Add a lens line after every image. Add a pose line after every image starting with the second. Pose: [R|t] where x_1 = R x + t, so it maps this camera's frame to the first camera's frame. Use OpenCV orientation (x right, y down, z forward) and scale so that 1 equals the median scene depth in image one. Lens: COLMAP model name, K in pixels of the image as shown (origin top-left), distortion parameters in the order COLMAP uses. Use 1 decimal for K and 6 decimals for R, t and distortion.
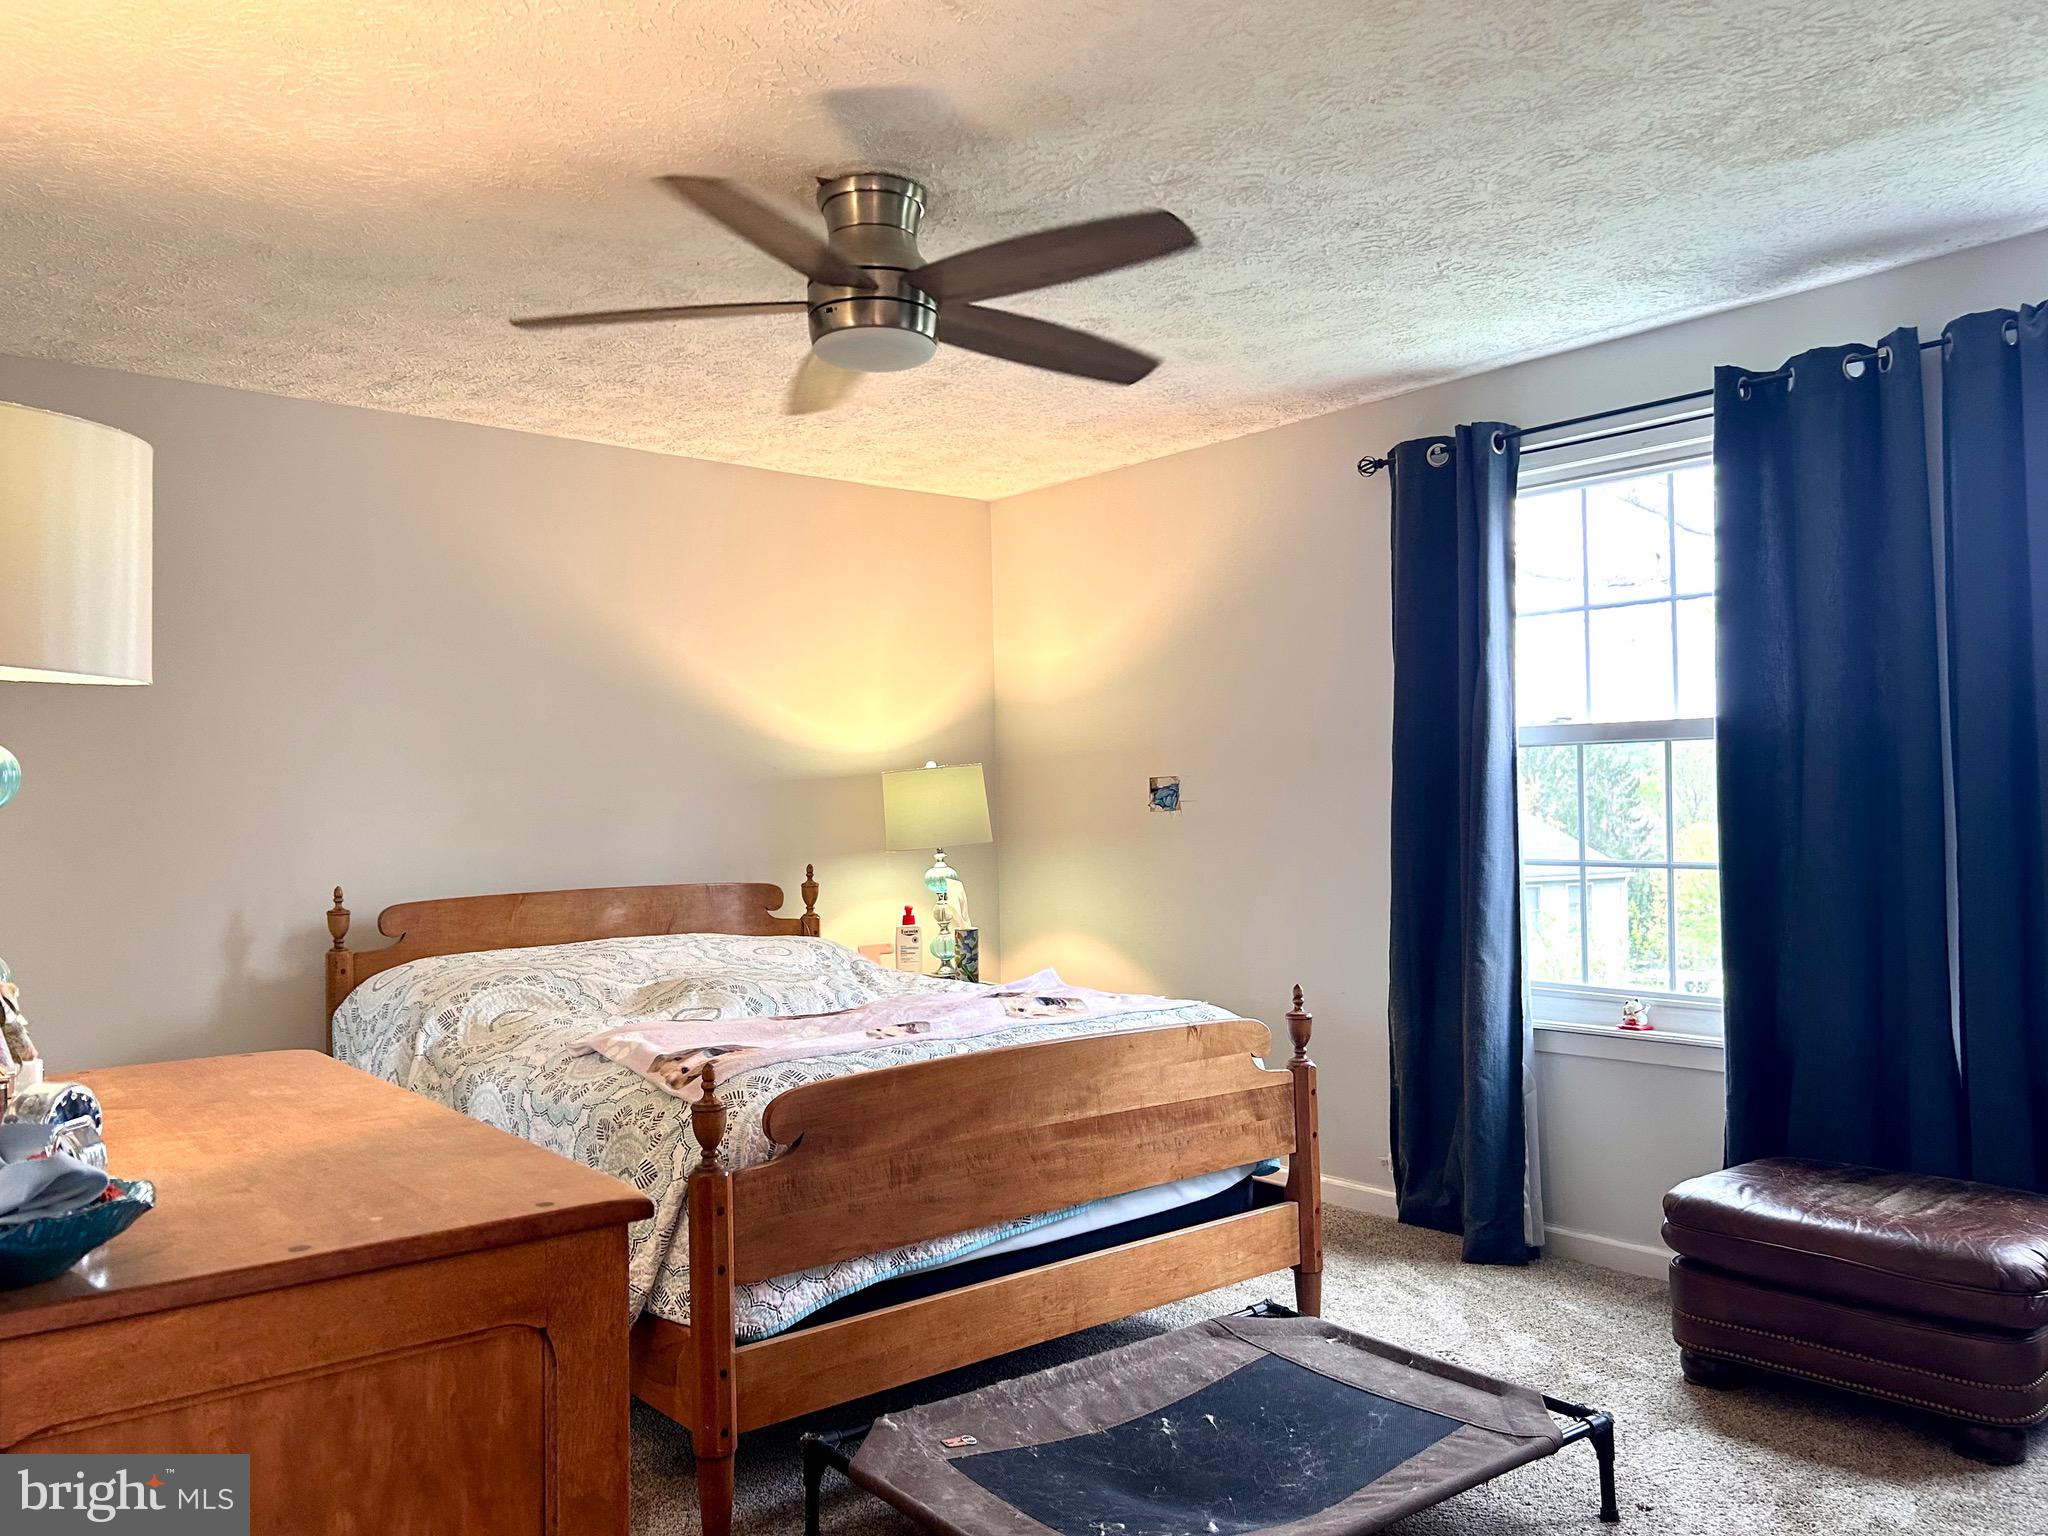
lens RADIAL K [[1551.5, 0, 1009.6], [0, 1551.5, 776.3], [0, 0, 1]] dist [0.054451, -0.048020]
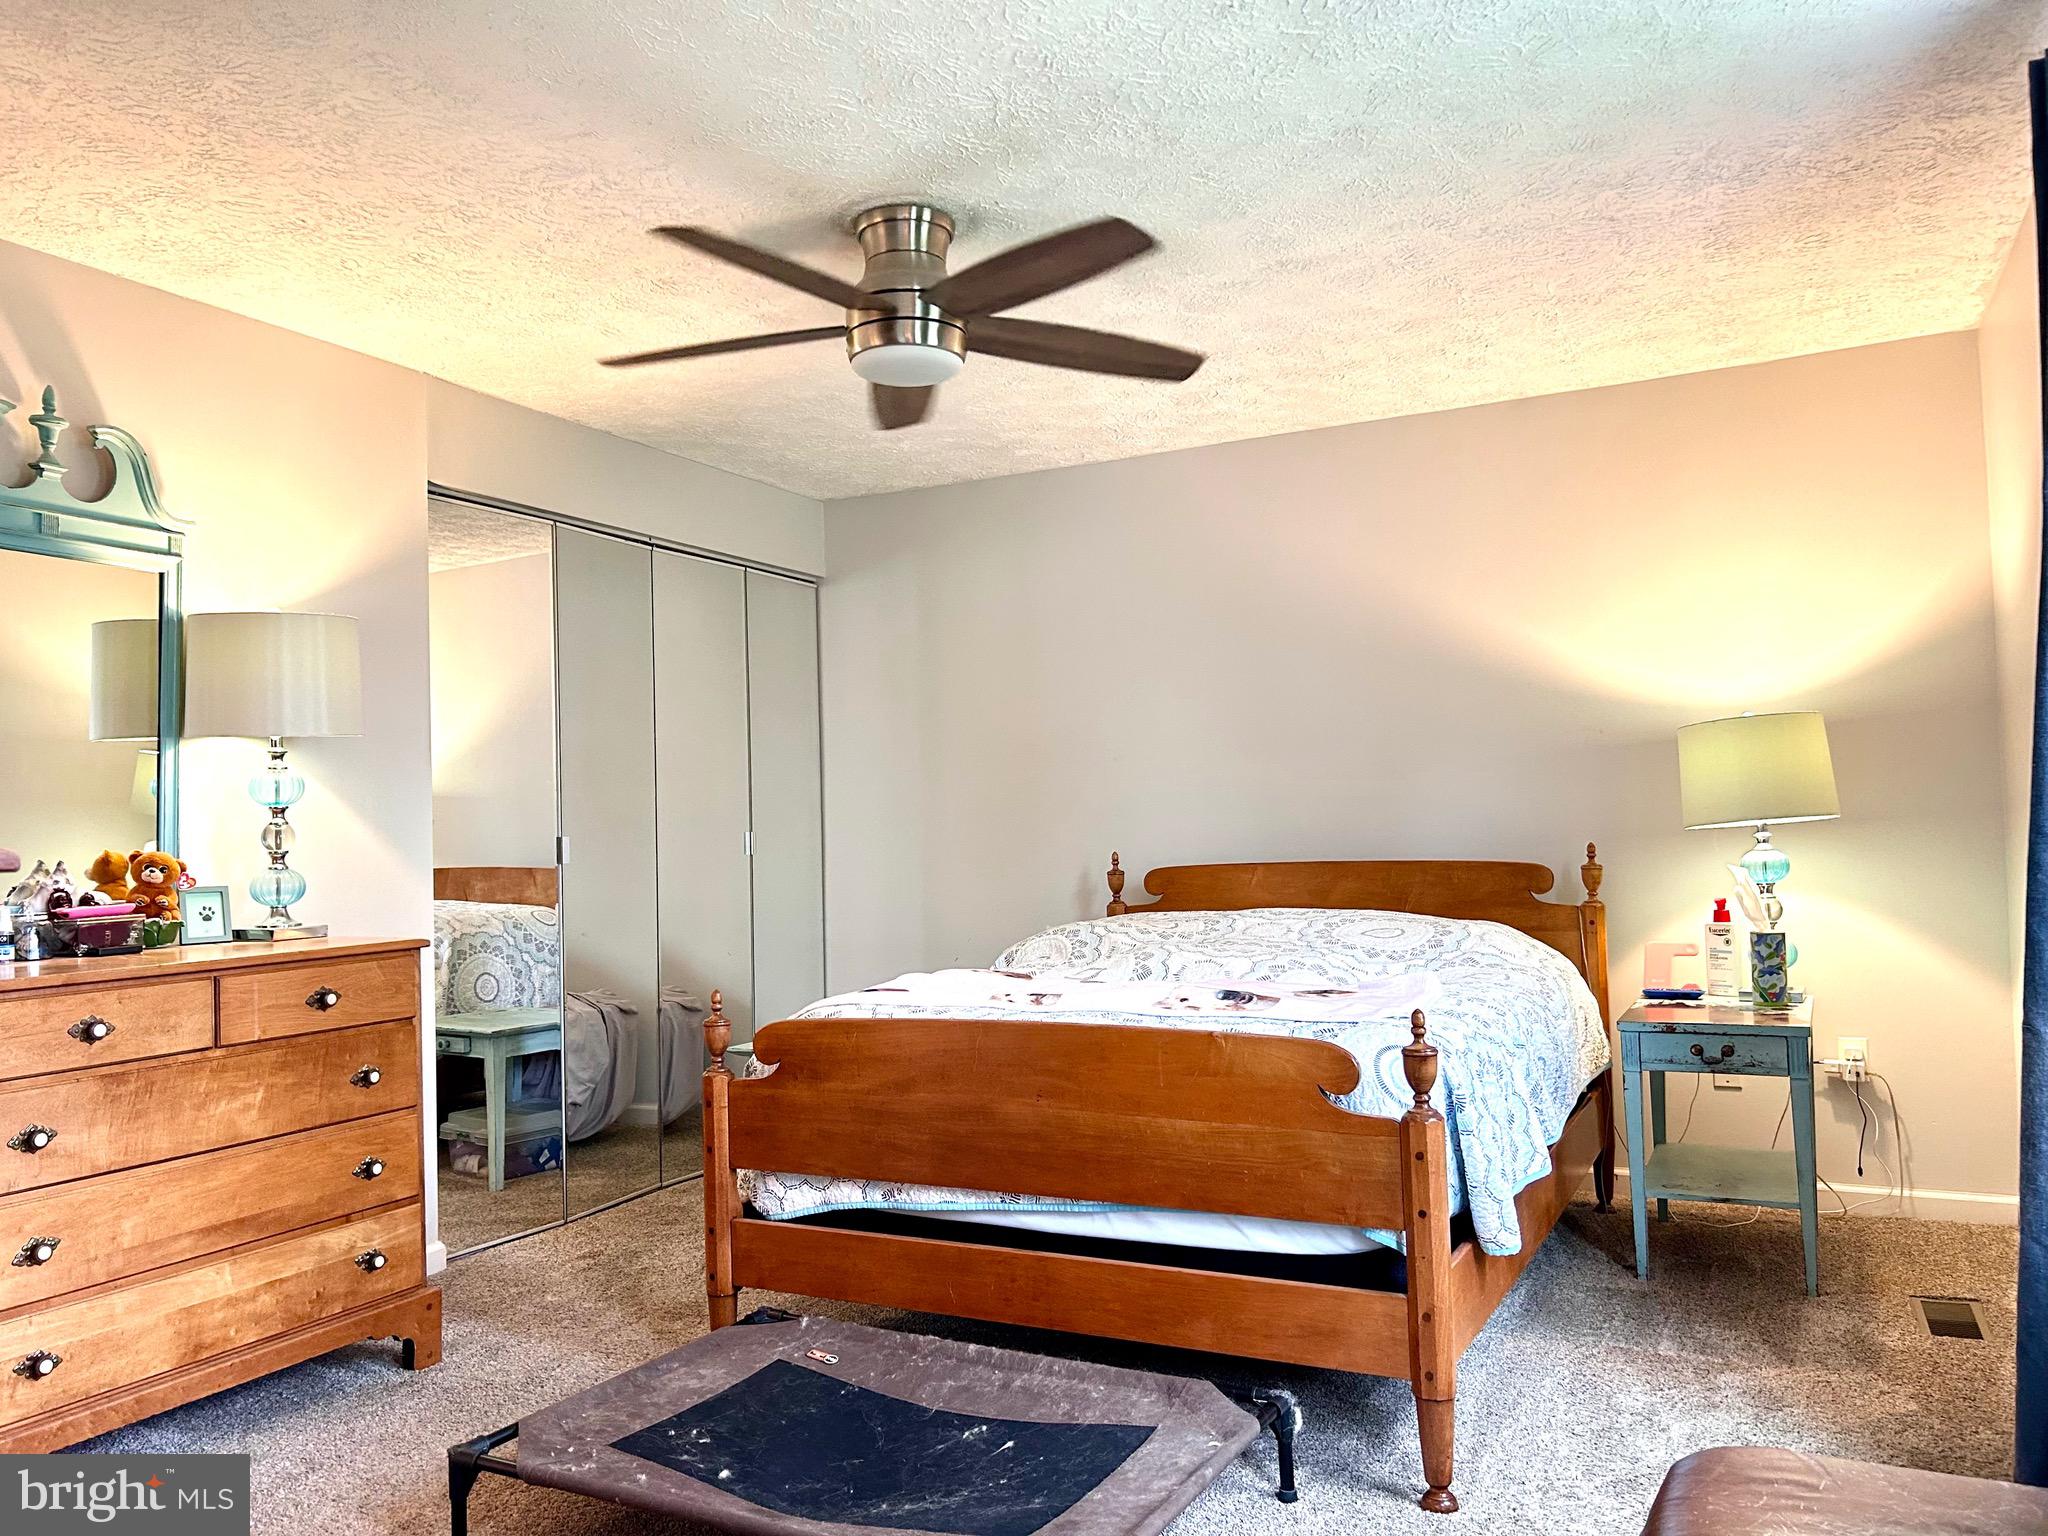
lens RADIAL K [[1553.8, 0, 1009.0], [0, 1553.8, 766.6], [0, 0, 1]] dist [0.058351, -0.052781]
pose [[0.394689, -0.027880, -0.918392, 0.944043], [0.037813, 0.999186, -0.014082, 0.024150], [0.918036, -0.029169, 0.395422, 0.621354]]
